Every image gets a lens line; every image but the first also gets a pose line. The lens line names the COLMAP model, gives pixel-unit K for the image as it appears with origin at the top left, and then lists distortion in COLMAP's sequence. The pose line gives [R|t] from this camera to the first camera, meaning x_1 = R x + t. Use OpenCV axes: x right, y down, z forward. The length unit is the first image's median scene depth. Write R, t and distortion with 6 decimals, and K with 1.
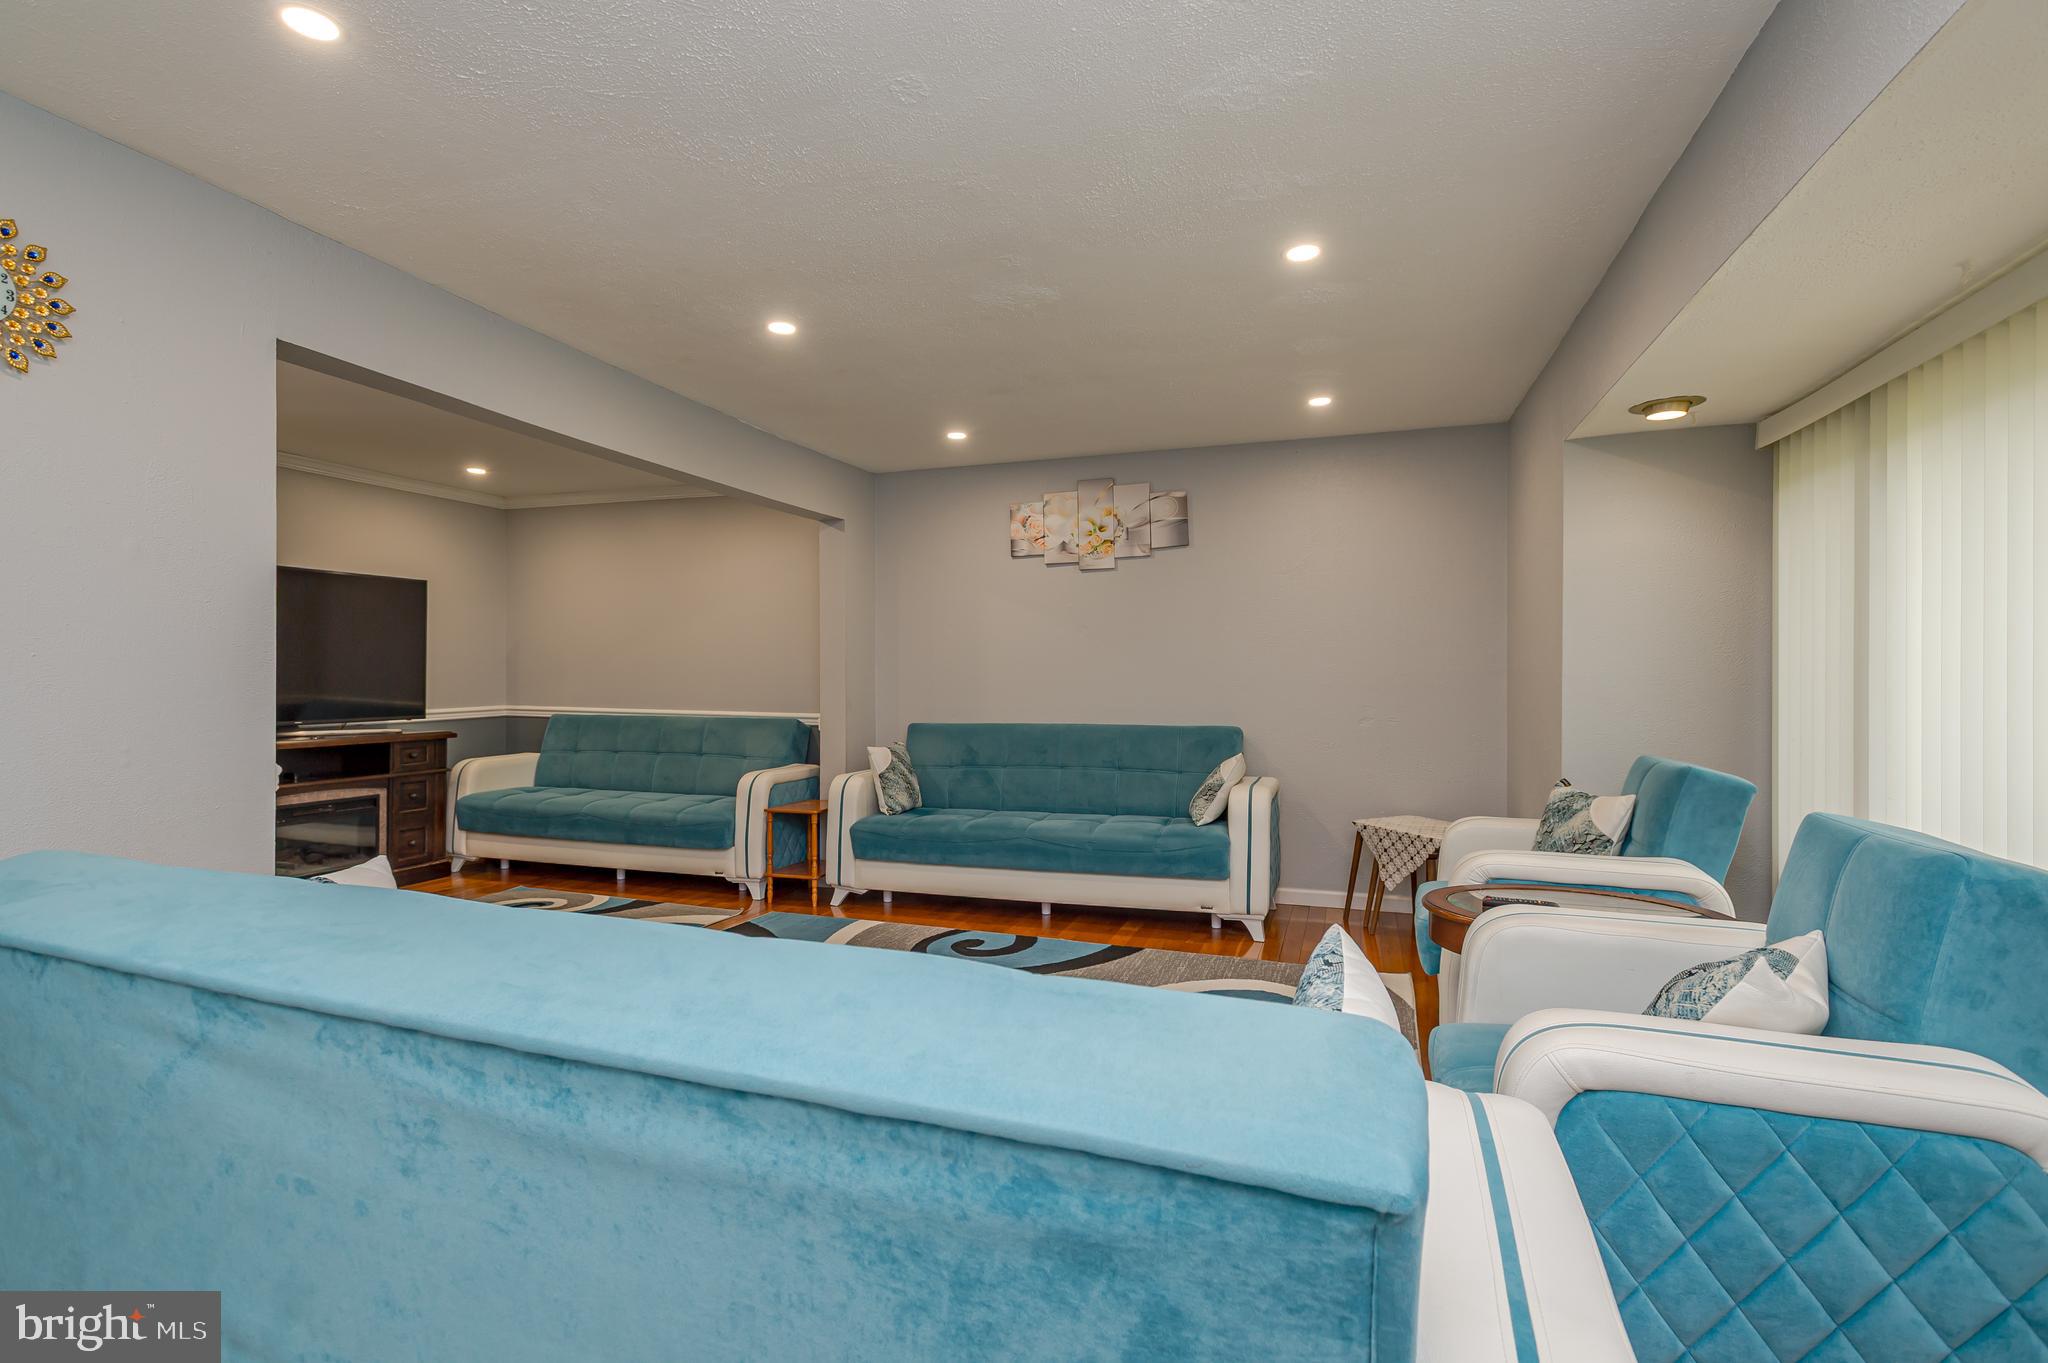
lens RADIAL K [[947.9, 0, 1016.8], [0, 947.9, 670.2], [0, 0, 1]] dist [0.017492, 0.000162]
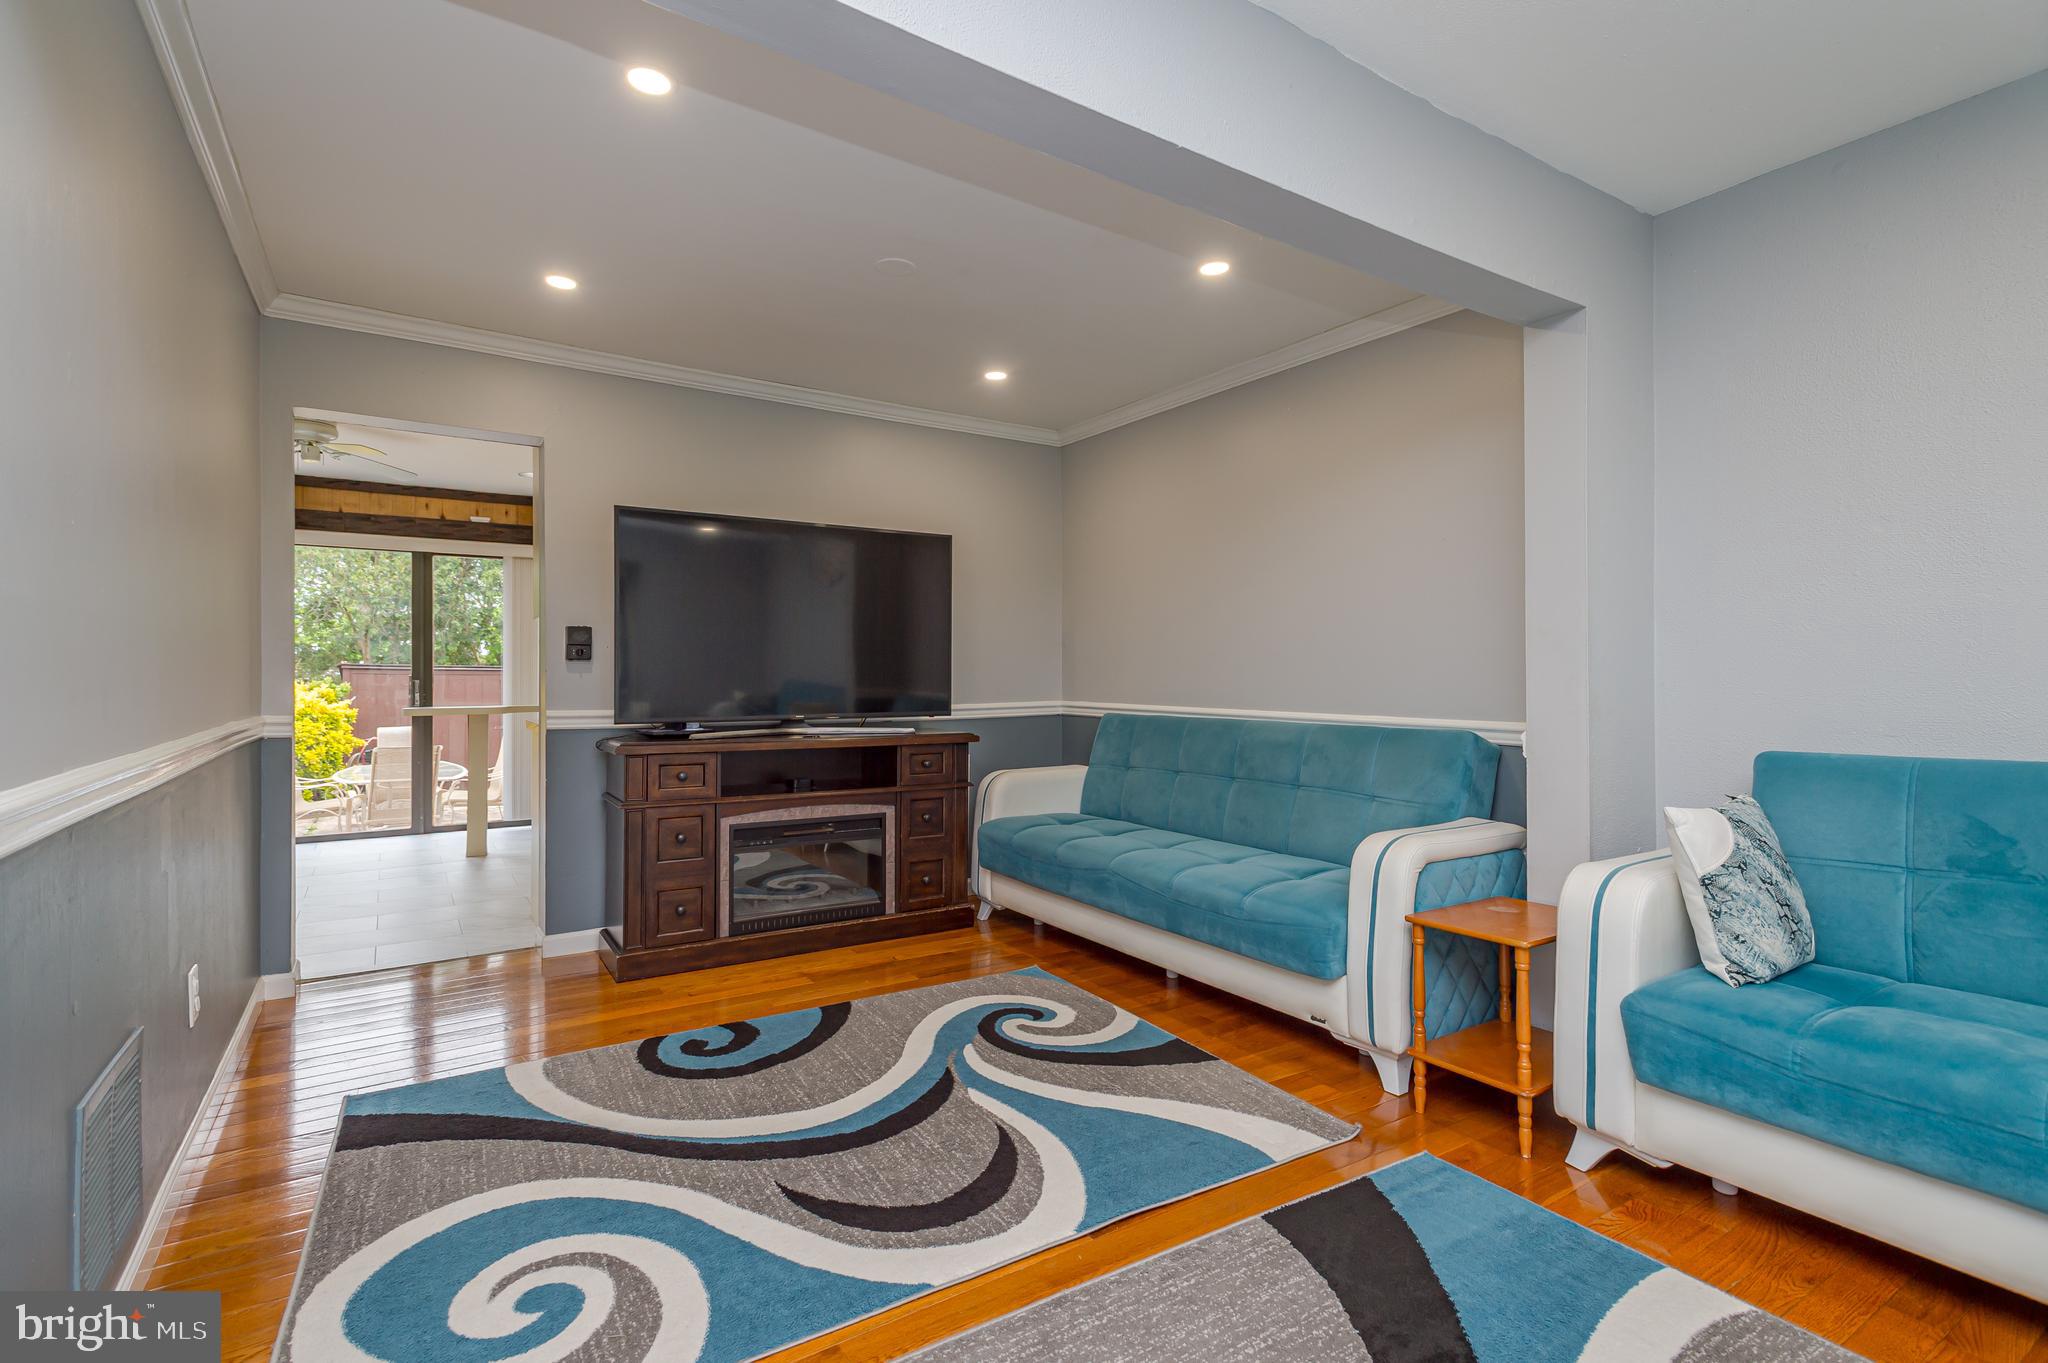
lens RADIAL K [[947.9, 0, 1024.4], [0, 947.9, 673.4], [0, 0, 1]] dist [0.017492, 0.000162]
pose [[0.791593, -0.006112, -0.611019, -0.115754], [0.005109, 0.999981, -0.003383, 0.021454], [0.611028, -0.000444, 0.791609, 0.470004]]
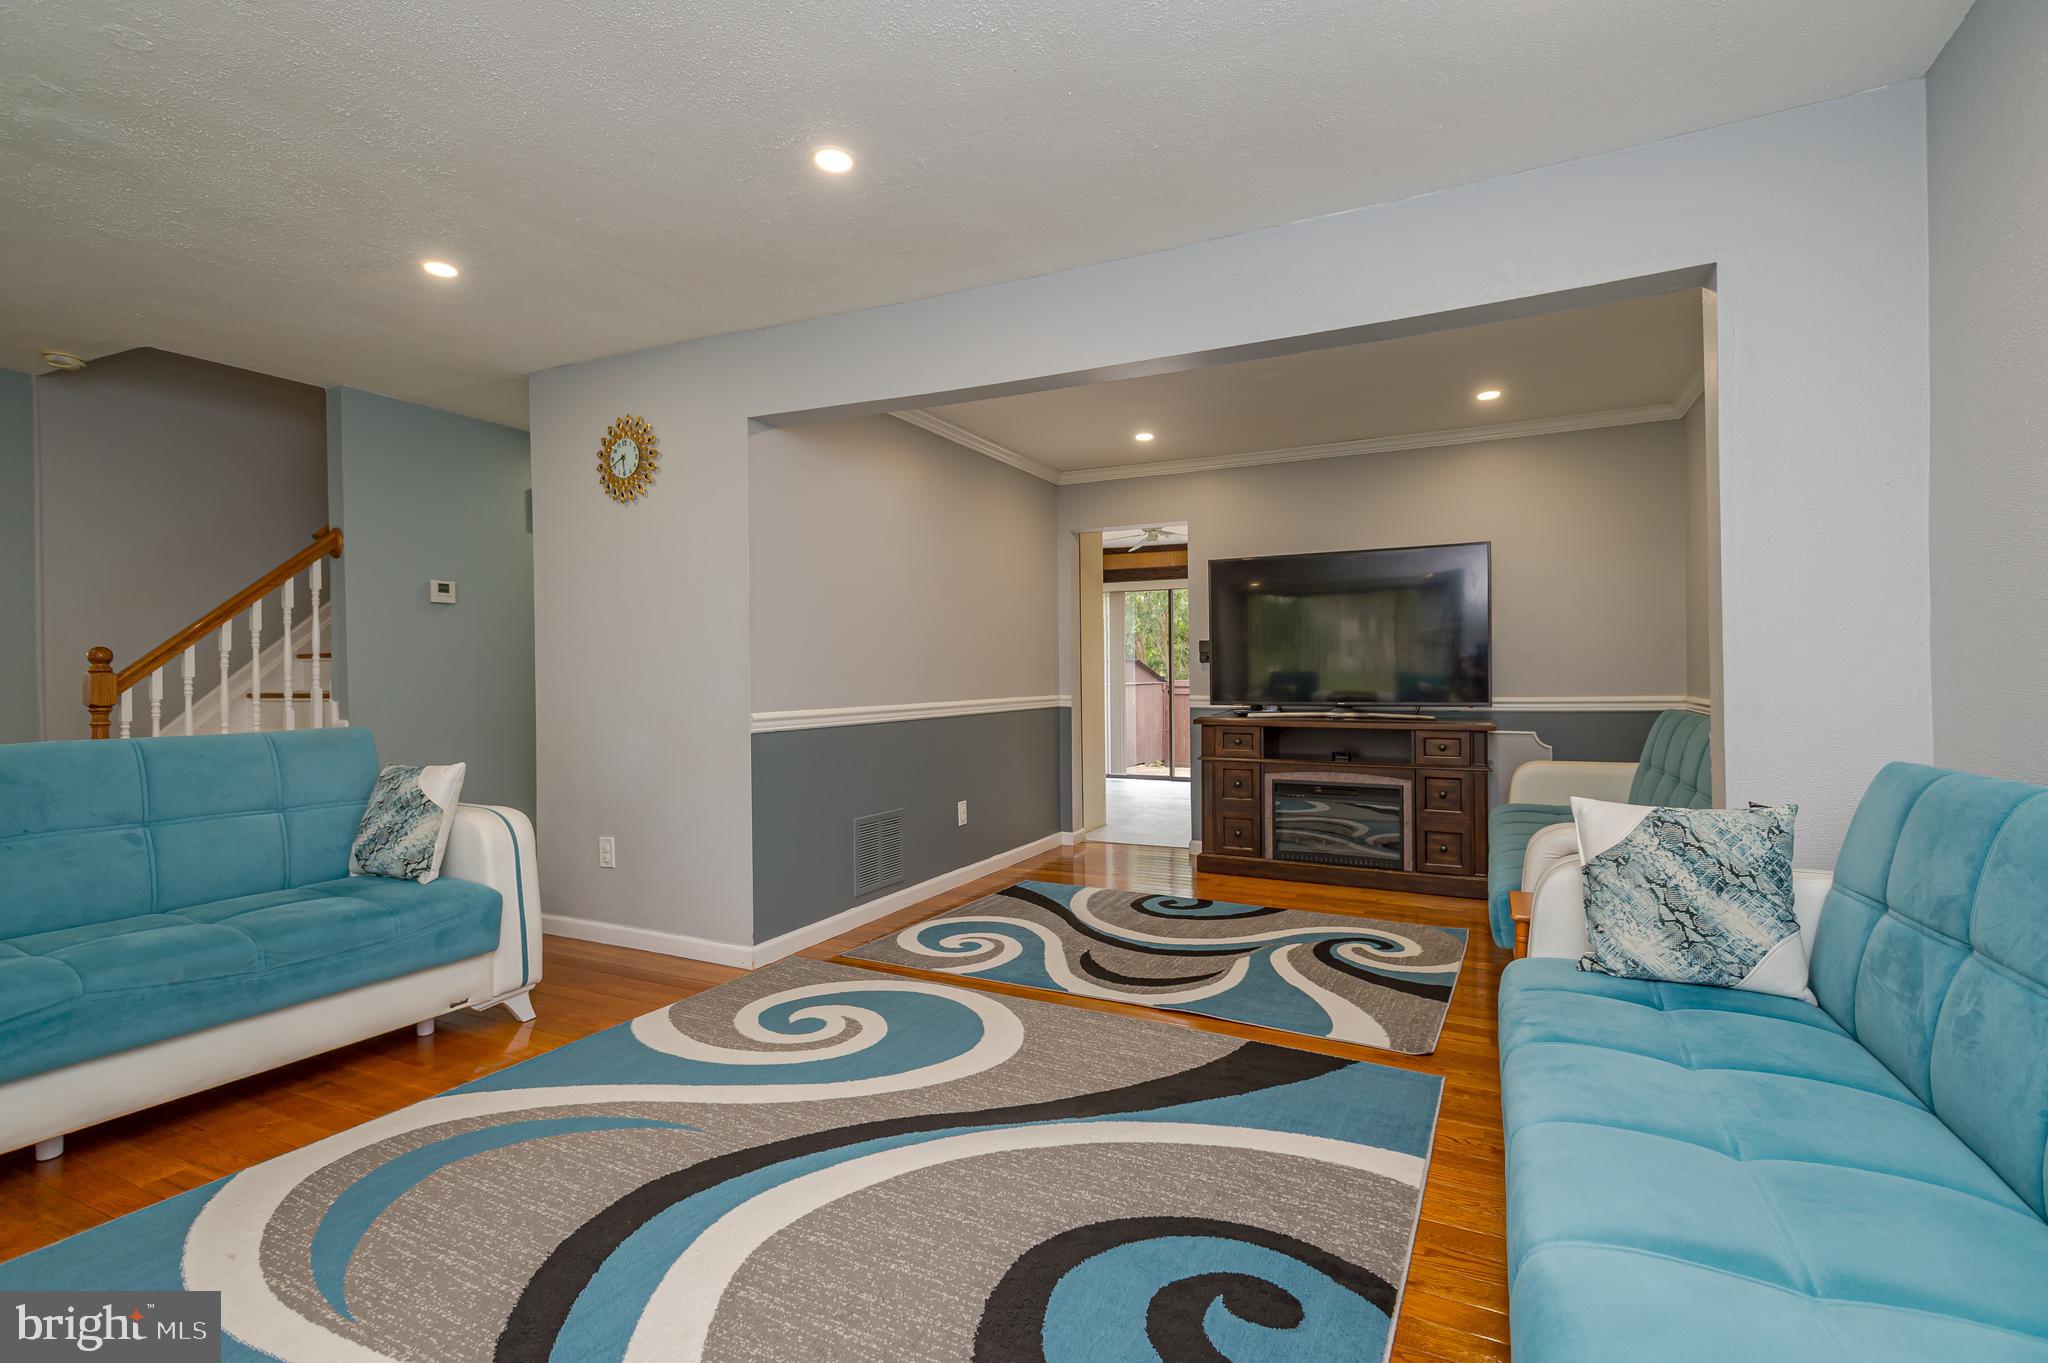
lens RADIAL K [[947.9, 0, 1020.8], [0, 947.9, 677.1], [0, 0, 1]] dist [0.017492, 0.000162]
pose [[-0.123314, 0.000216, -0.992368, 0.281097], [0.012317, 0.999923, -0.001313, 0.022786], [0.992291, -0.012385, -0.123307, 0.755687]]
